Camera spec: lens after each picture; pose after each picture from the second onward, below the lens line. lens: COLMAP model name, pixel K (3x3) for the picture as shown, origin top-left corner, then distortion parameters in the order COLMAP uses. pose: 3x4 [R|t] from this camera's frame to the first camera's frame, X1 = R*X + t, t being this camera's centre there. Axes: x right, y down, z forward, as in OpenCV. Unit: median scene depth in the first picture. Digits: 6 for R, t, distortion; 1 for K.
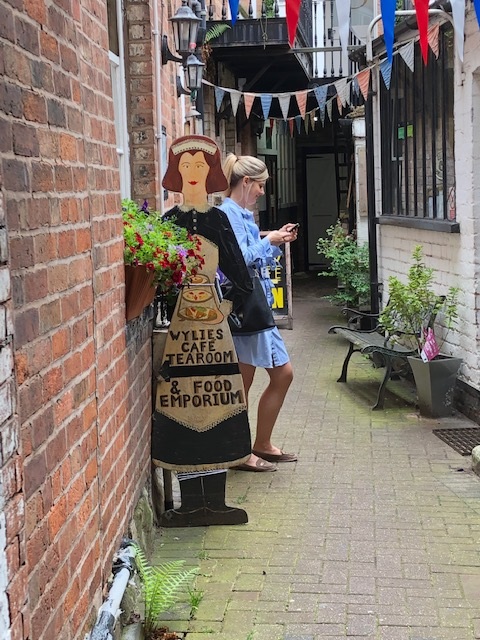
lens RADIAL K [[1191.0, 0, 239.6], [0, 1191.0, 320.0], [0, 0, 1]] dist [-0.074852, 0.000000]
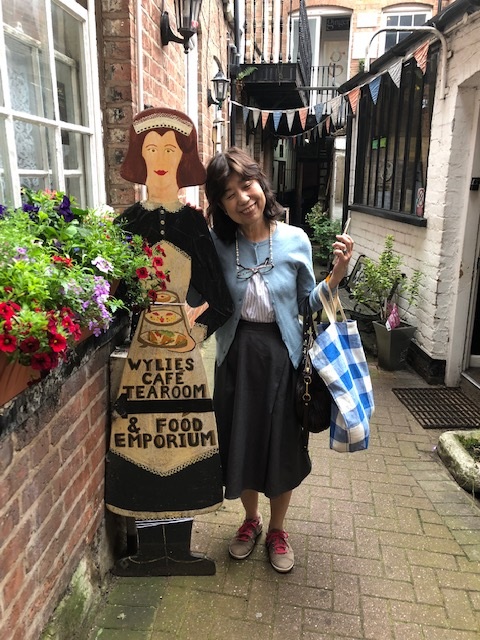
lens RADIAL K [[524.1, 0, 250.5], [0, 524.1, 317.9], [0, 0, 1]] dist [-0.028918, 0.002891]
pose [[0.998229, 0.055618, -0.021101, 0.028935], [-0.051823, 0.987237, 0.150593, -0.071703], [0.029207, -0.149233, 0.988371, 0.612811]]
